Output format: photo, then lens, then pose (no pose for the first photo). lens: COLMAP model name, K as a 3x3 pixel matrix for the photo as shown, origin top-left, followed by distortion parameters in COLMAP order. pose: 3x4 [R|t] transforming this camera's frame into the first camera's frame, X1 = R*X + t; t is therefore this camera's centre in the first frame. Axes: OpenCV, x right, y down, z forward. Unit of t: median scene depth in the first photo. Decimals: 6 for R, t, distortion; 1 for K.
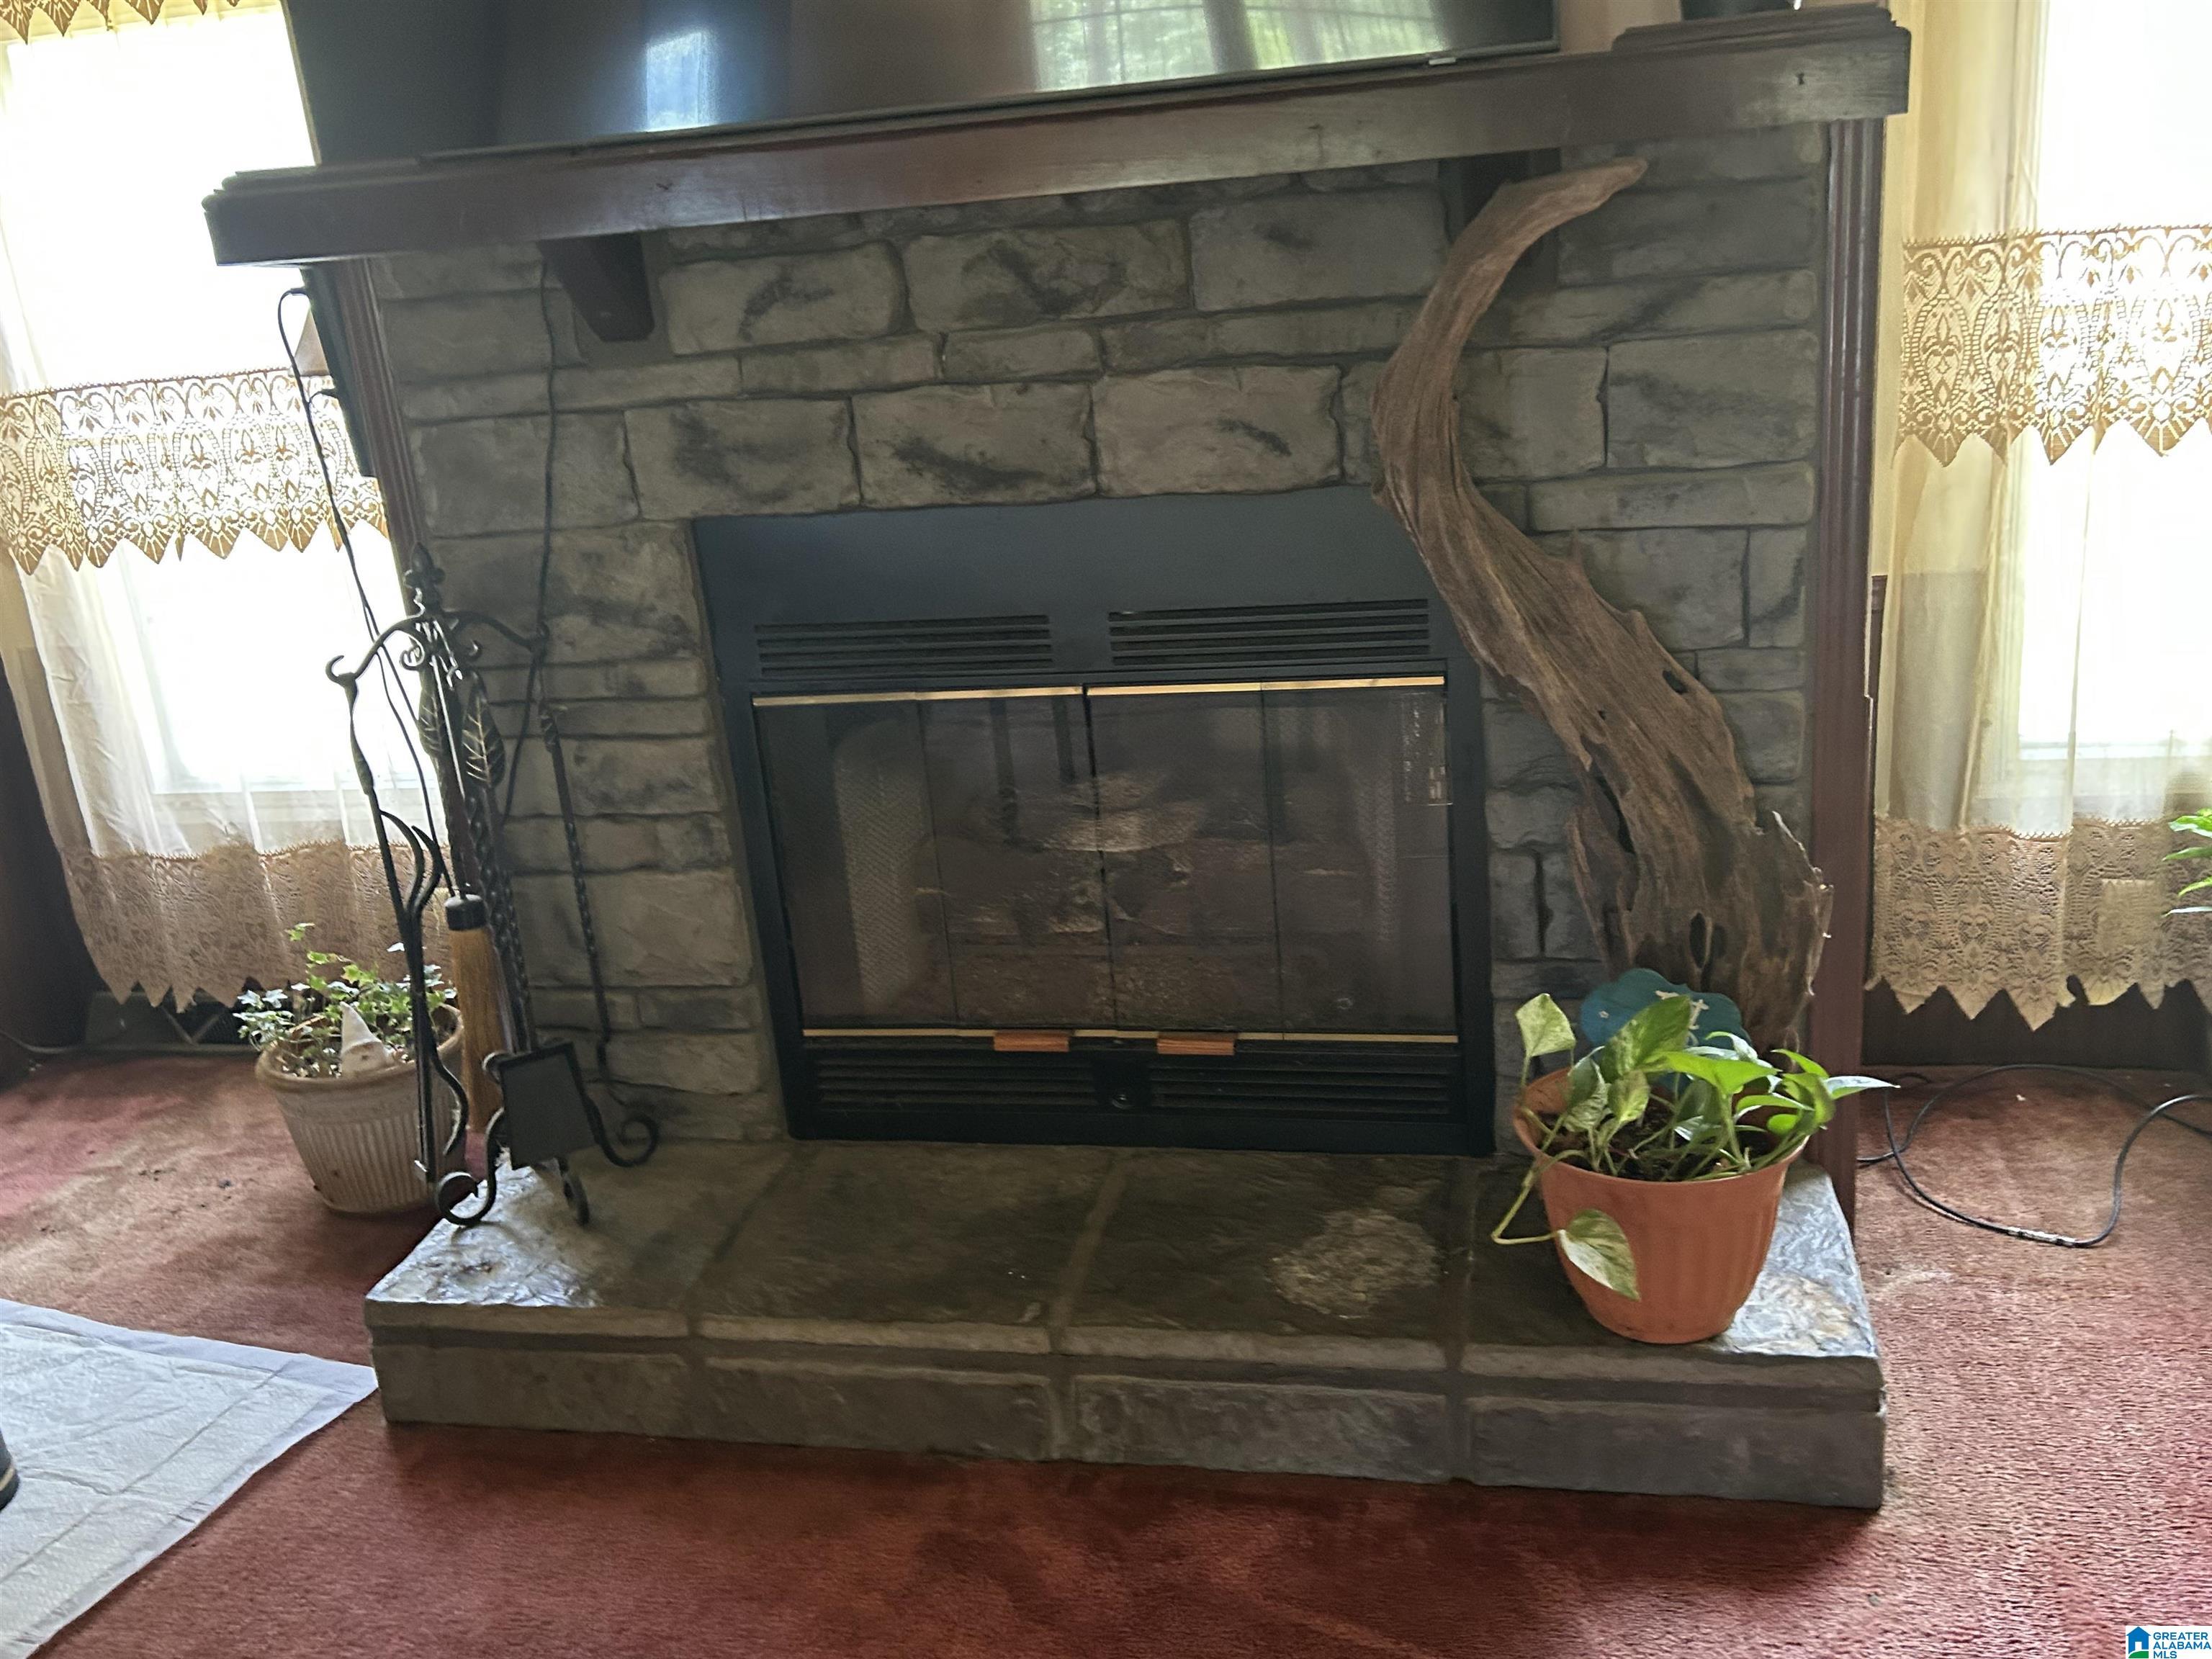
lens RADIAL K [[1879.9, 0, 1113.7], [0, 1879.9, 845.2], [0, 0, 1]] dist [0.072046, -0.041597]
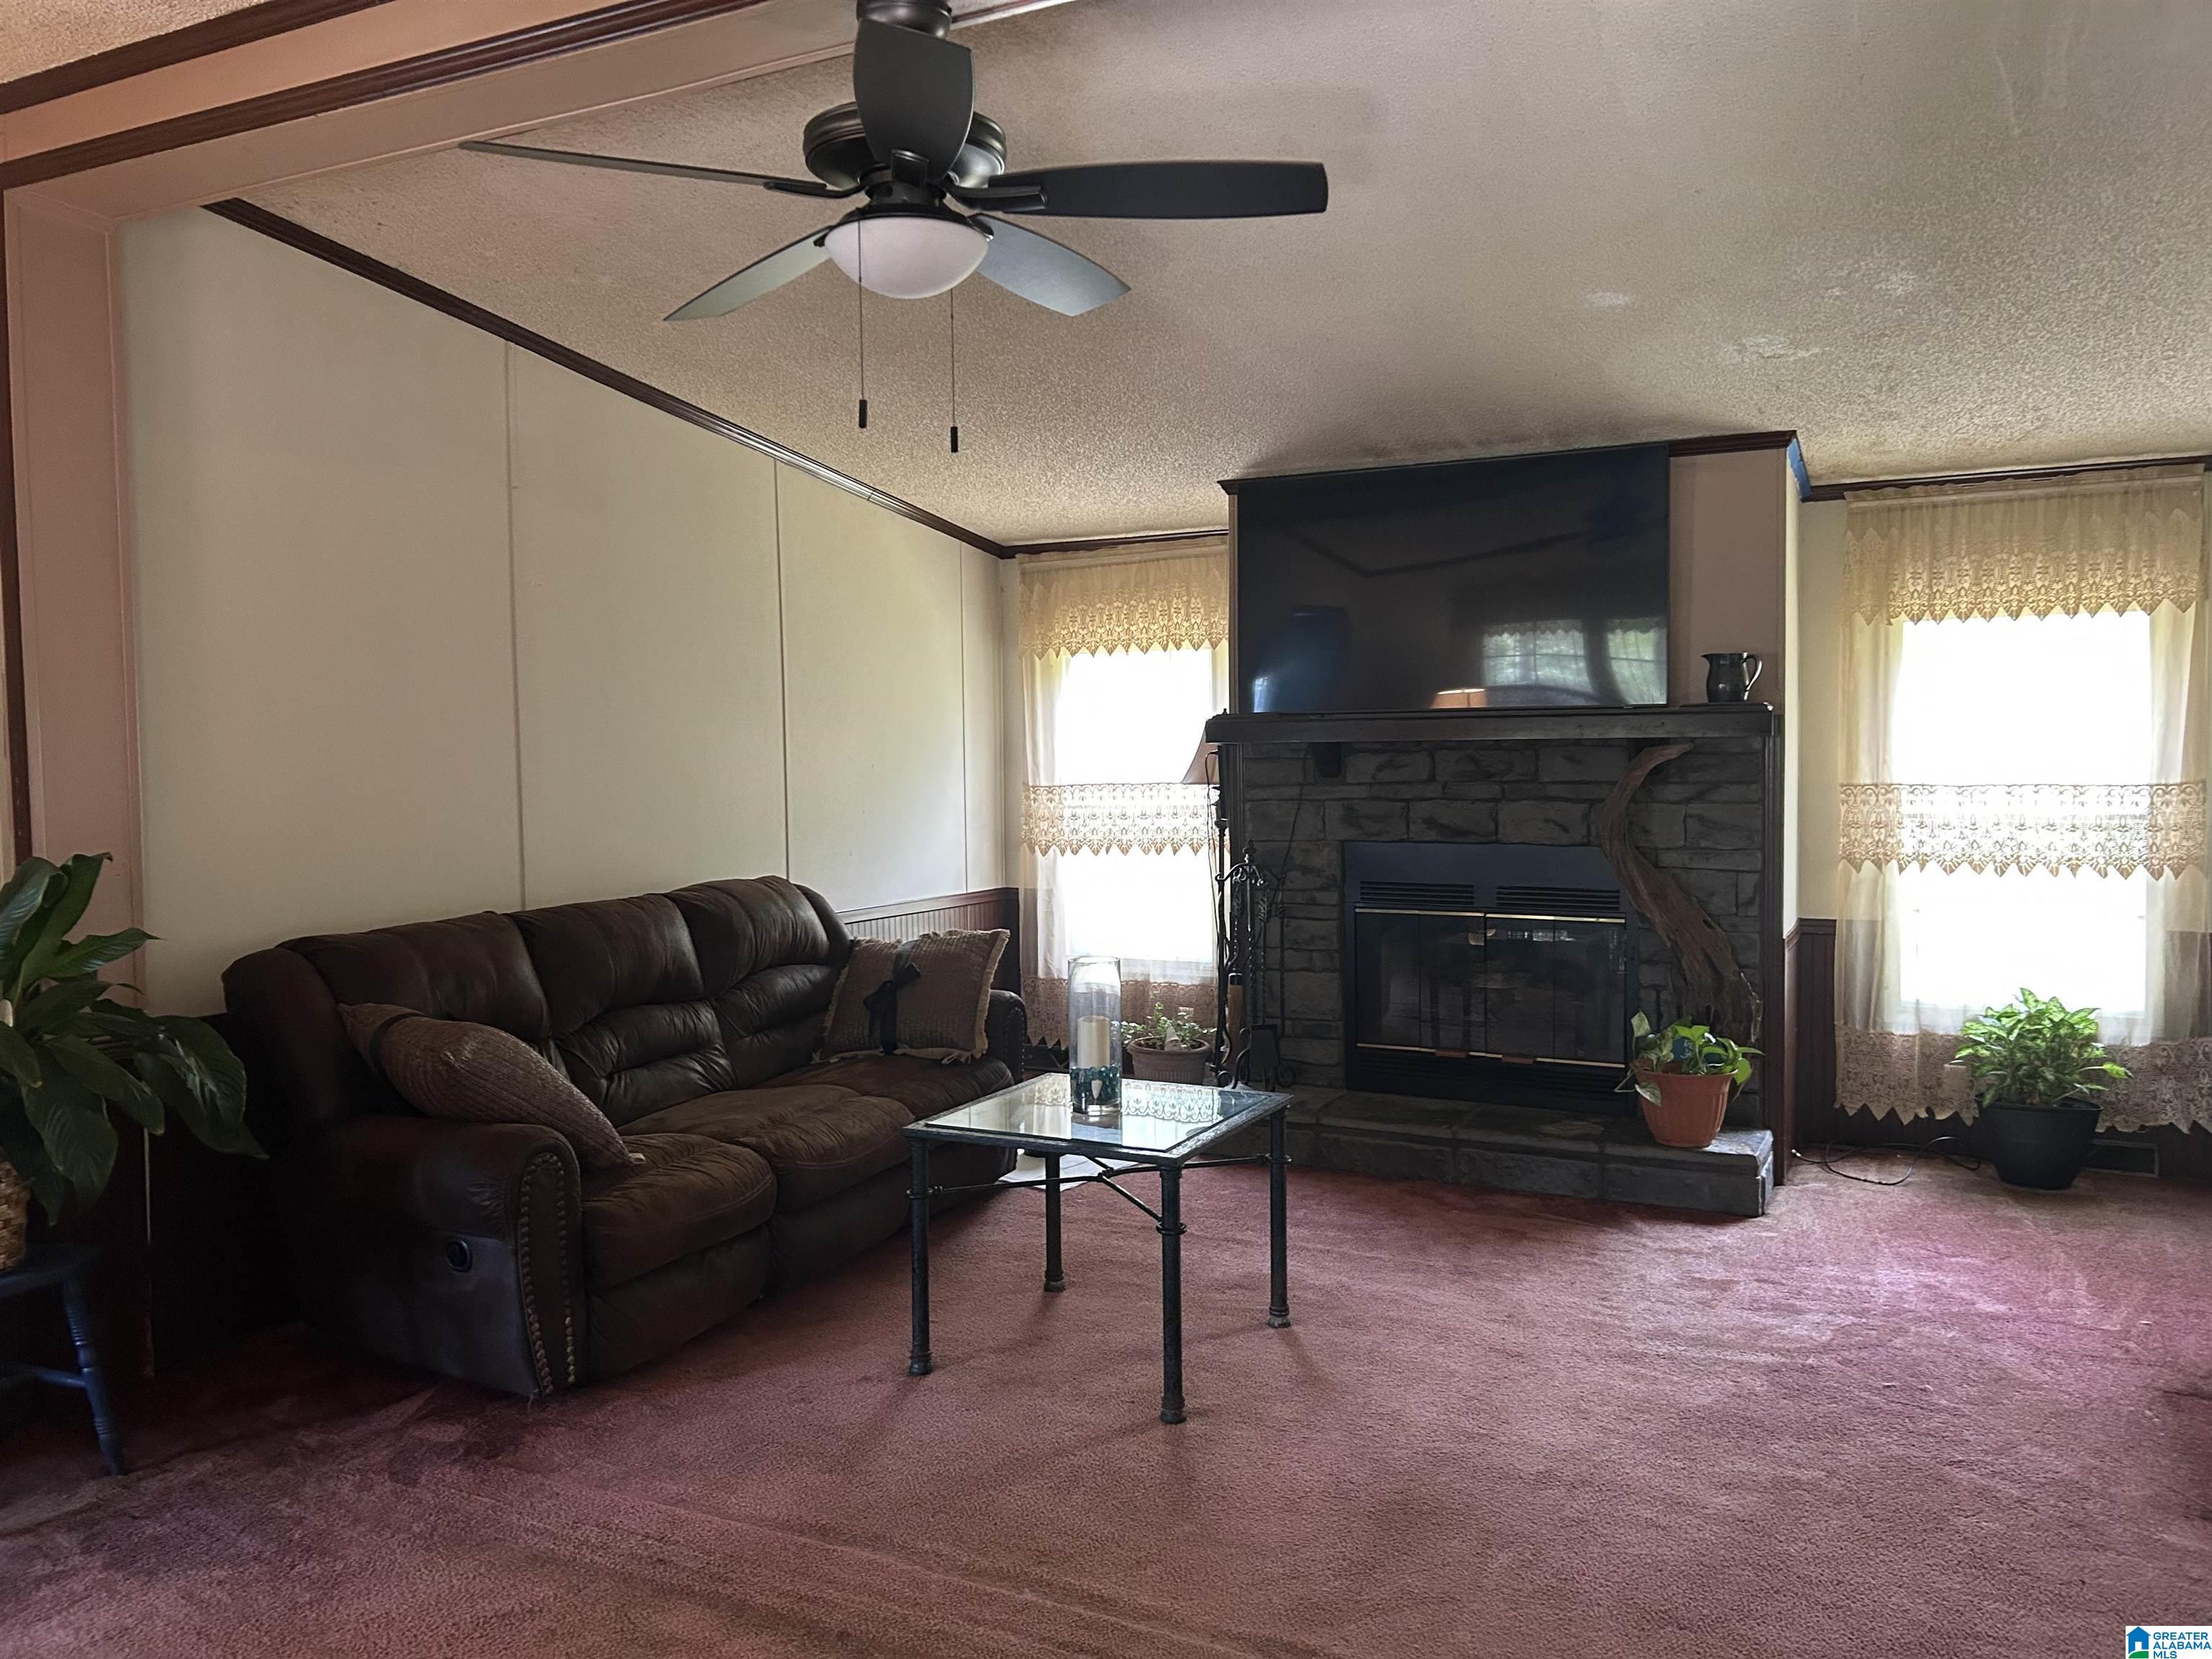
lens RADIAL K [[1673.9, 0, 1089.1], [0, 1673.9, 836.8], [0, 0, 1]] dist [0.022874, -0.018401]
pose [[0.965839, 0.087188, -0.244037, 0.013520], [-0.146635, 0.960319, -0.237247, 0.481000], [0.213668, 0.264927, 0.940298, -1.450150]]
